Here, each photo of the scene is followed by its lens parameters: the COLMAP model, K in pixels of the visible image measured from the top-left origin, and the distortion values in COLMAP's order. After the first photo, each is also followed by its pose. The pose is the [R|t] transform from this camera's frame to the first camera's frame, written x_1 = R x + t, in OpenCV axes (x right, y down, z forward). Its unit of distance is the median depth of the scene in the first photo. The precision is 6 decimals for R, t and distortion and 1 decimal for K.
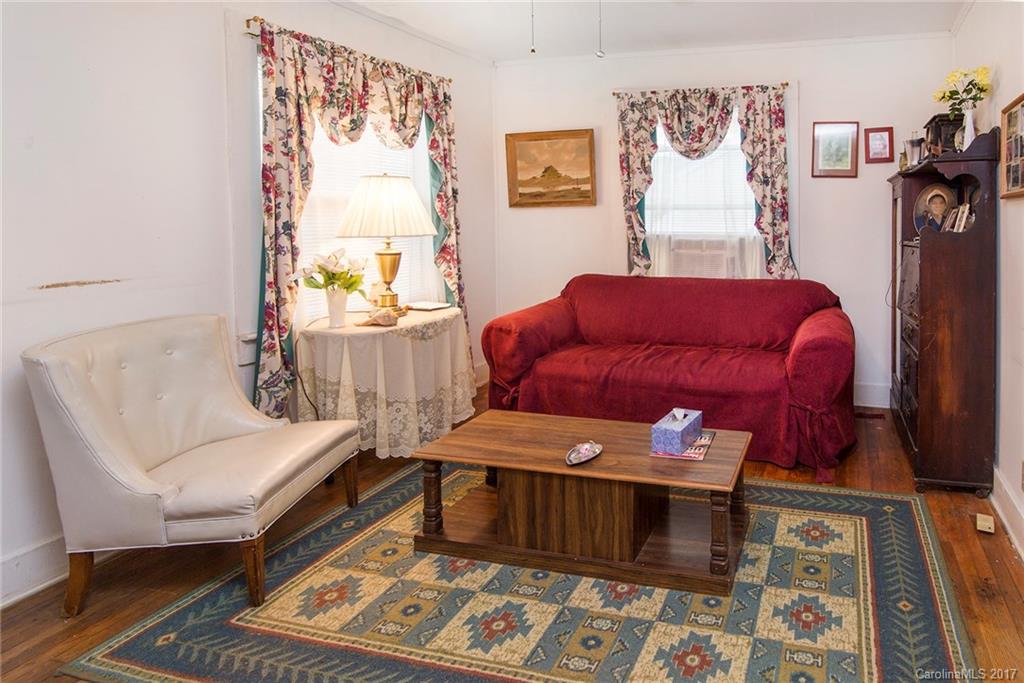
lens RADIAL K [[492.2, 0, 512.5], [0, 492.2, 341.7], [0, 0, 1]] dist [-0.001169, -0.000197]
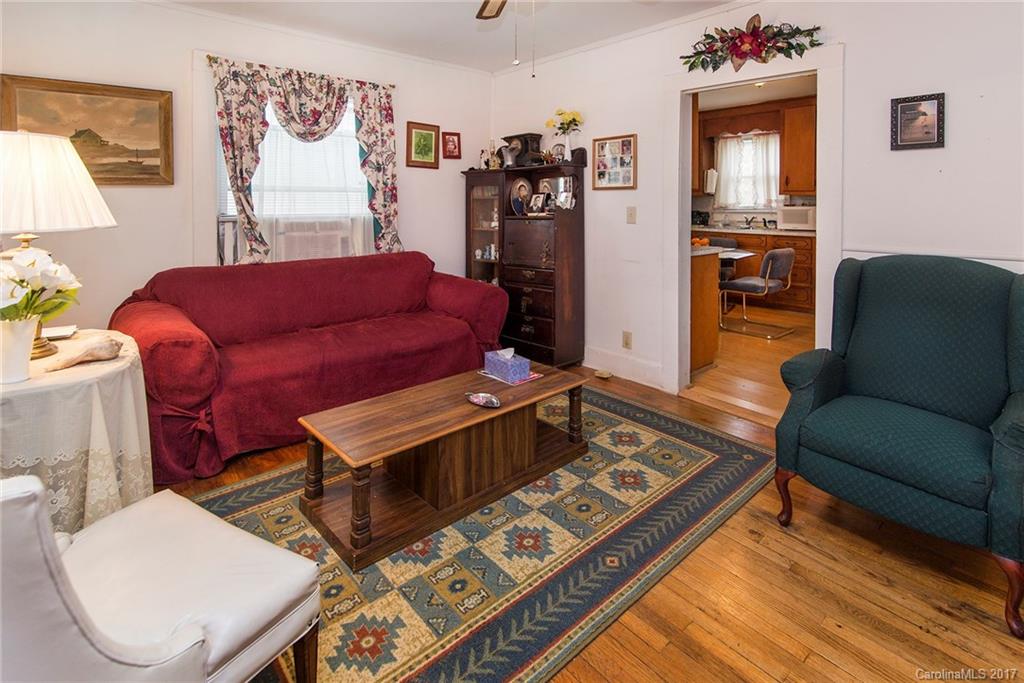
lens RADIAL K [[496.2, 0, 512.6], [0, 496.2, 341.0], [0, 0, 1]] dist [-0.001037, 0.000514]
pose [[0.571272, -0.223089, 0.789860, -0.319530], [0.198783, 0.971307, 0.130566, -0.023750], [-0.796325, 0.082422, 0.599227, 0.093653]]
